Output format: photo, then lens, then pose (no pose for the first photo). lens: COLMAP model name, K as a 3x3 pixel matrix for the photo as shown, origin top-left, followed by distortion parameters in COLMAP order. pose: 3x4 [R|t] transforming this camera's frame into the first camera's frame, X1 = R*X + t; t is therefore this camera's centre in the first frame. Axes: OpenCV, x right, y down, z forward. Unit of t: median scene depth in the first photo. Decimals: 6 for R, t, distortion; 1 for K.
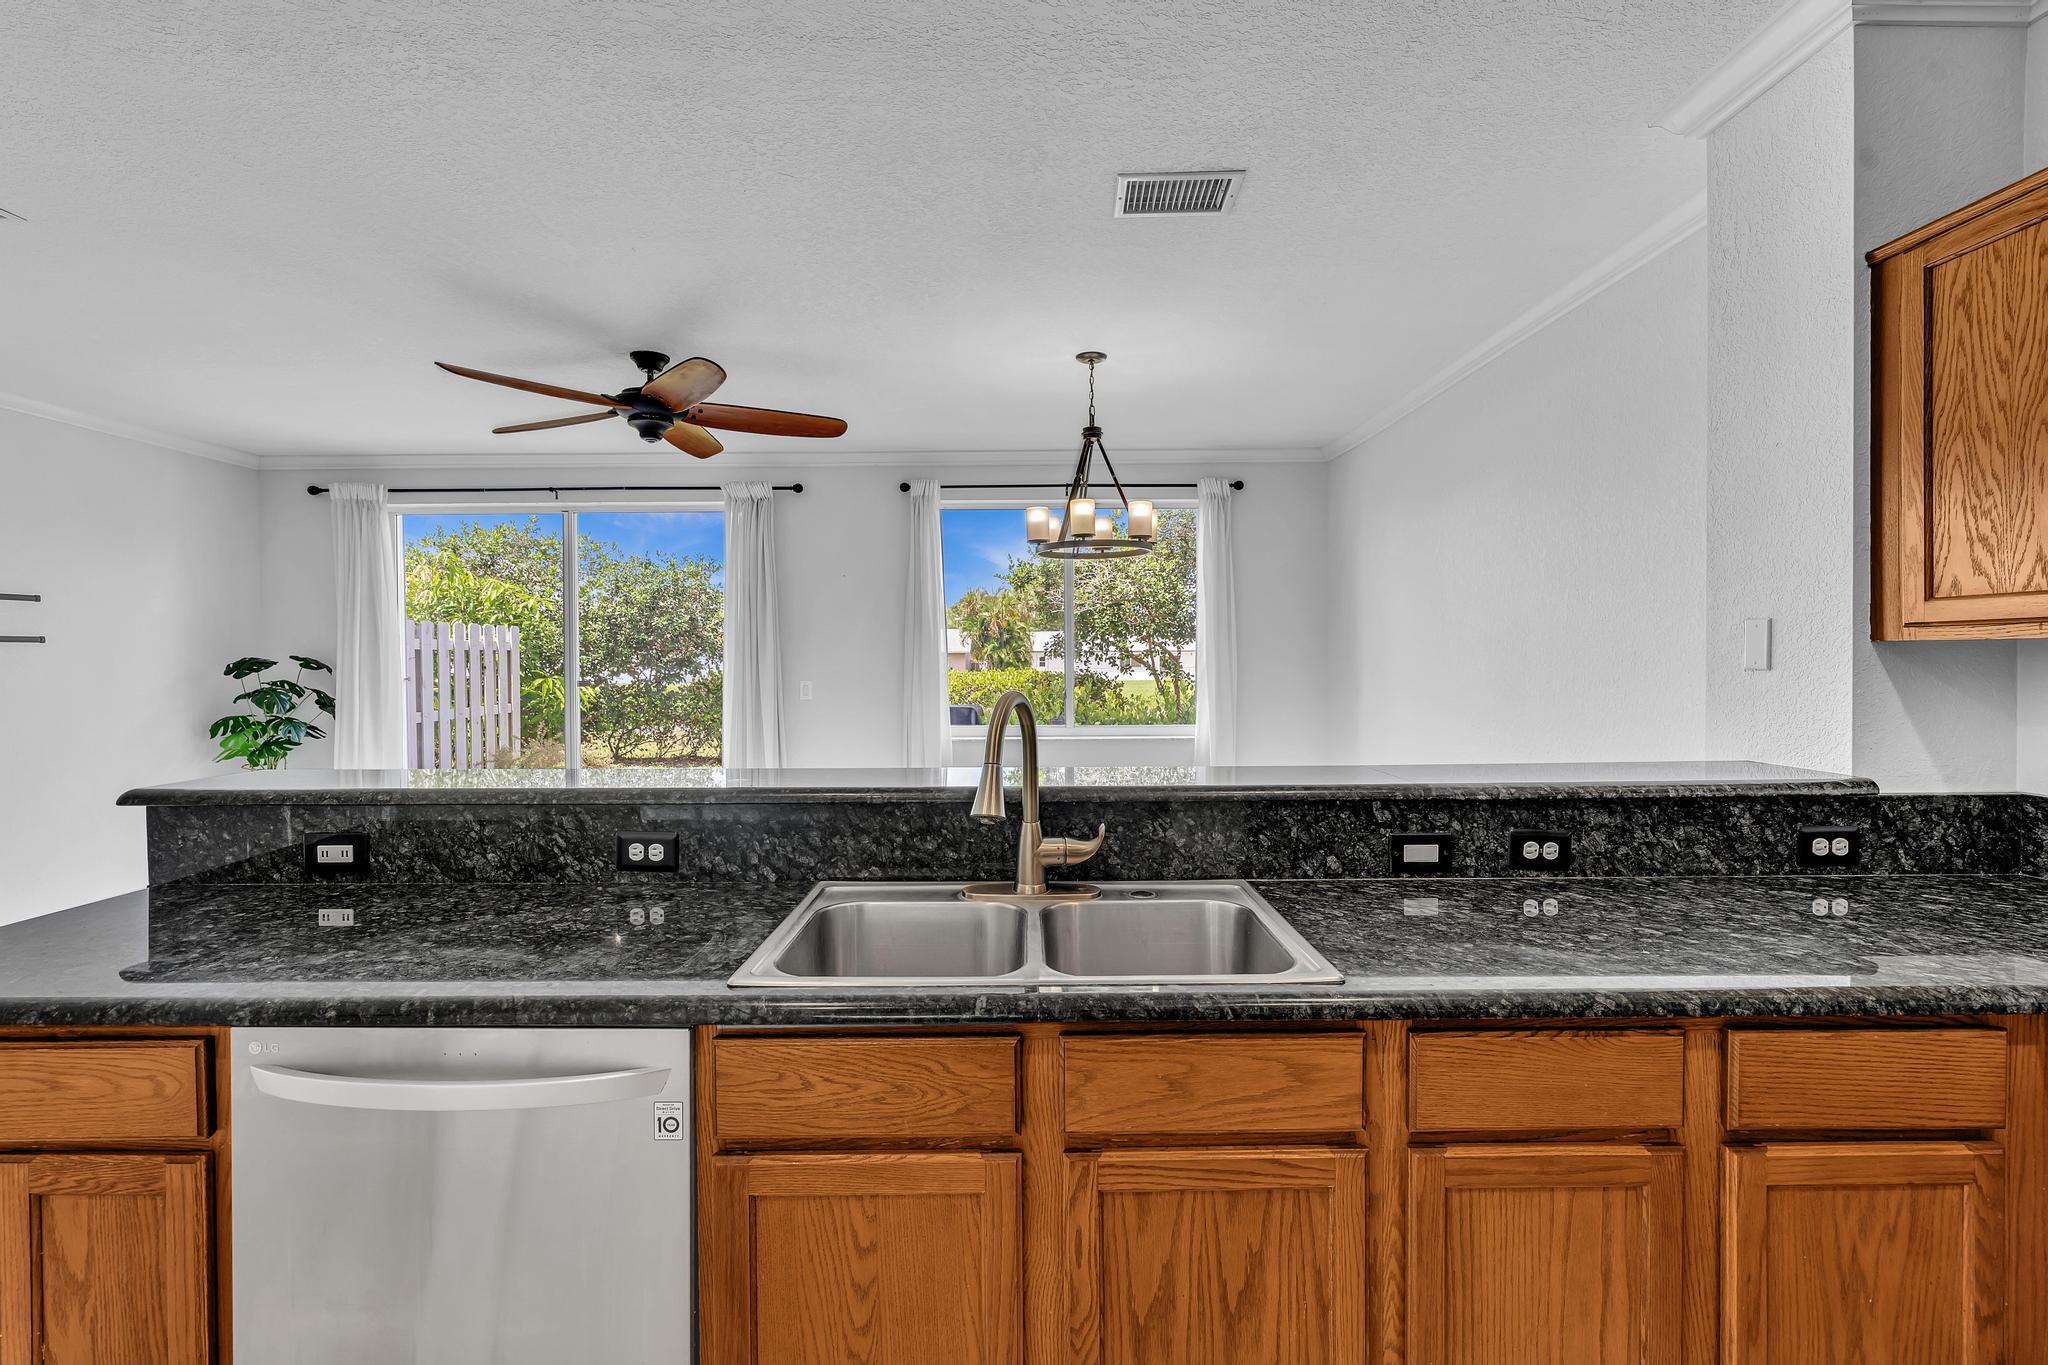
lens RADIAL K [[912.5, 0, 1023.4], [0, 912.5, 672.5], [0, 0, 1]] dist [-0.006327, 0.001776]
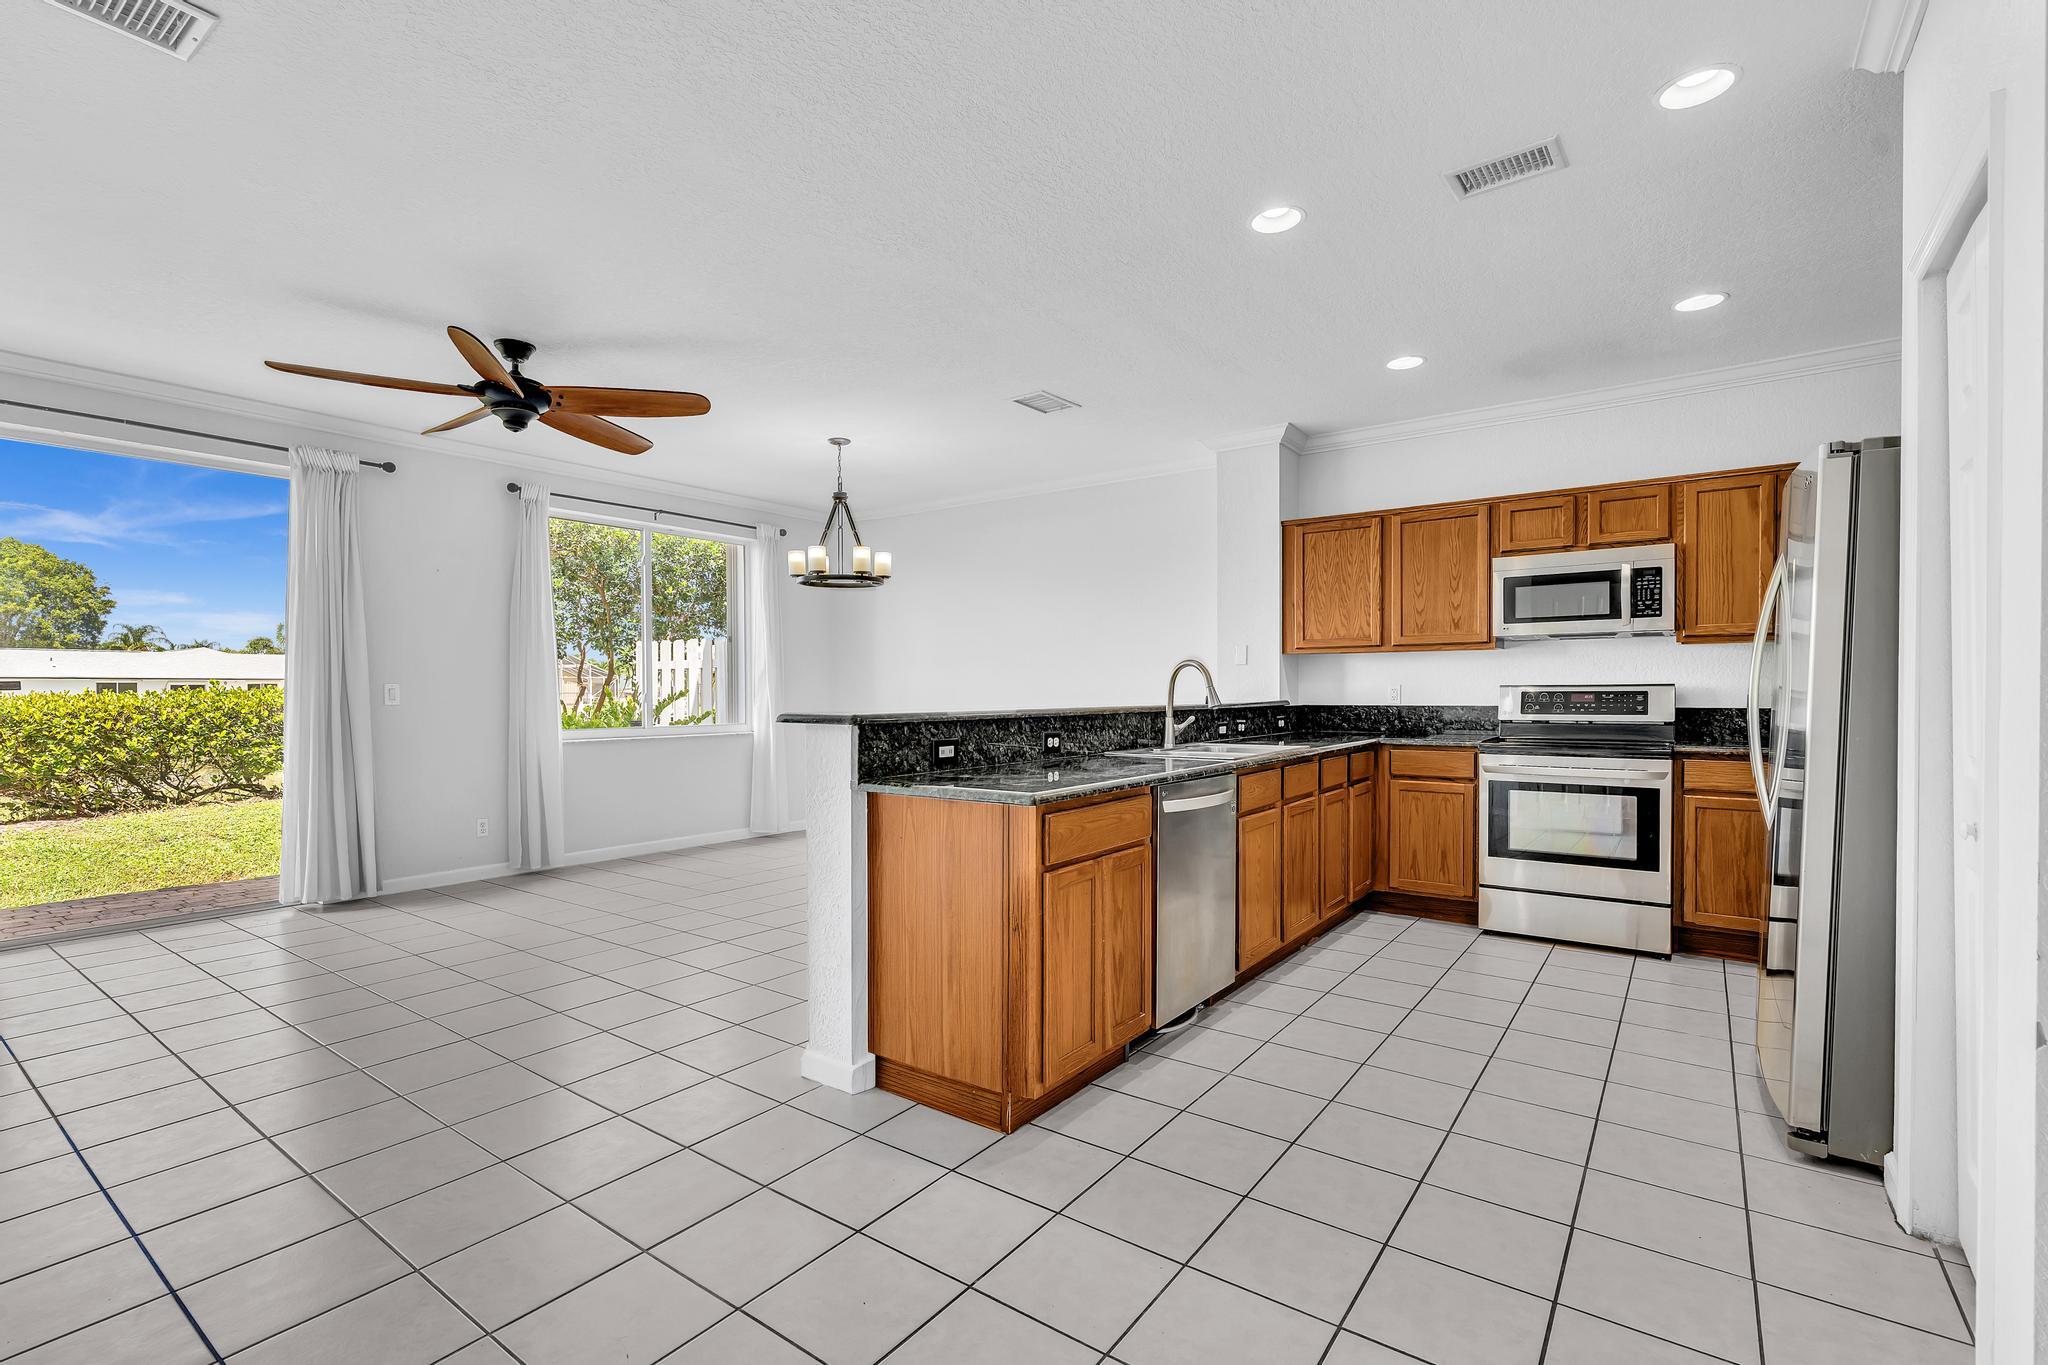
lens RADIAL K [[926.5, 0, 1009.6], [0, 926.5, 705.2], [0, 0, 1]] dist [-0.000445, 0.000928]
pose [[0.599482, -0.010598, 0.800318, -2.015367], [0.011207, 0.999925, 0.004846, 0.108571], [-0.800310, 0.006064, 0.599556, -0.090249]]
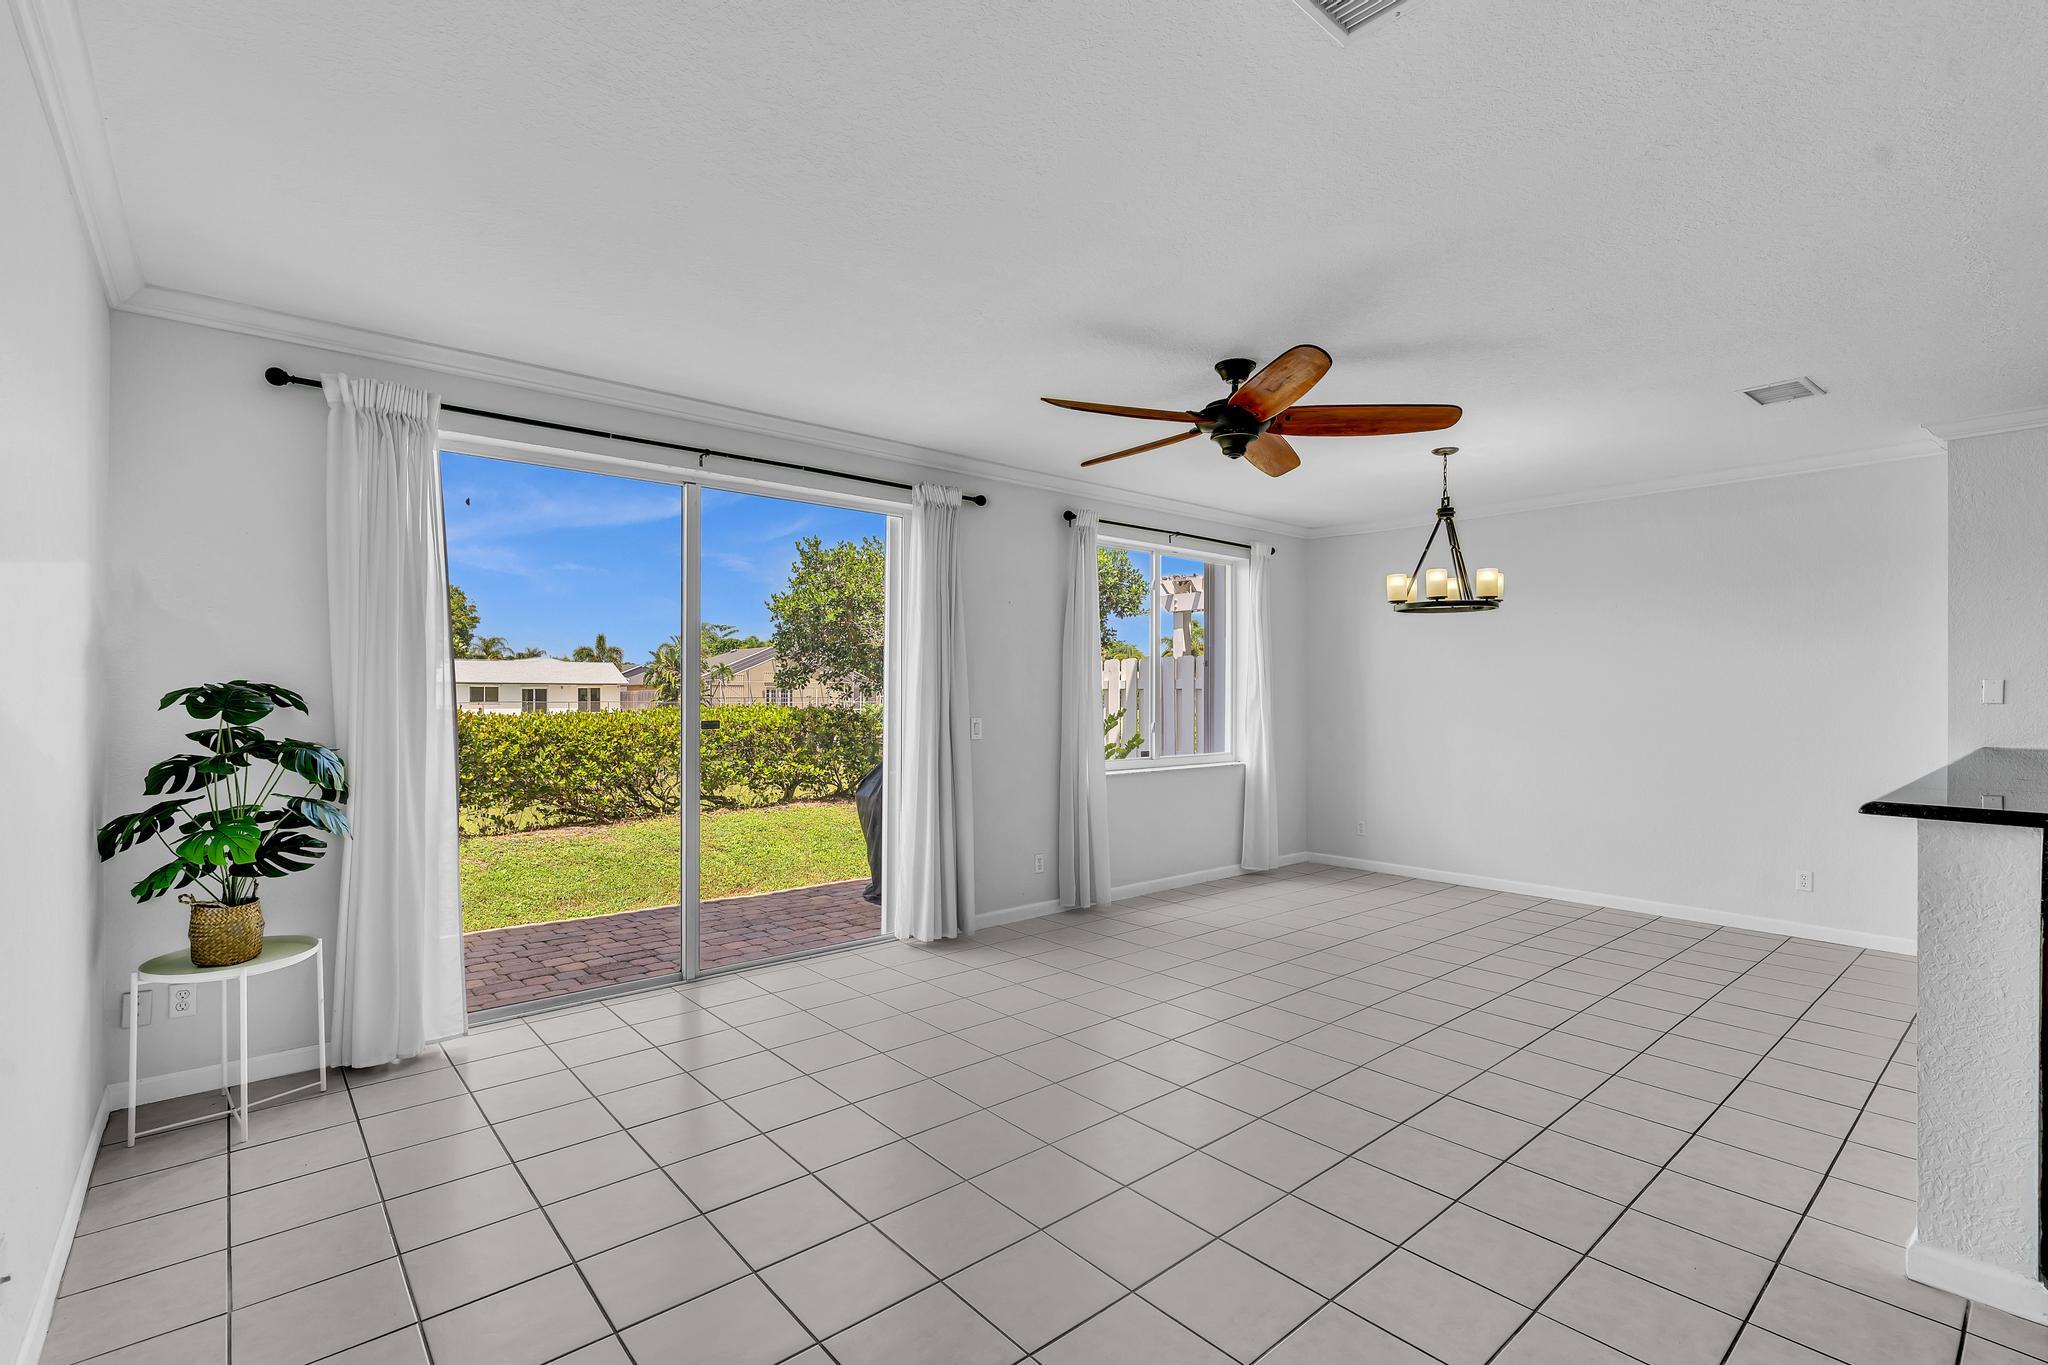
lens RADIAL K [[922.4, 0, 1024.0], [0, 922.4, 682.5], [0, 0, 1]] dist [-0.000432, 0.000290]
pose [[0.758956, 0.014190, 0.650988, -2.633688], [0.003372, 0.999663, -0.025721, -0.005027], [-0.651134, 0.021716, 0.758652, 0.969330]]
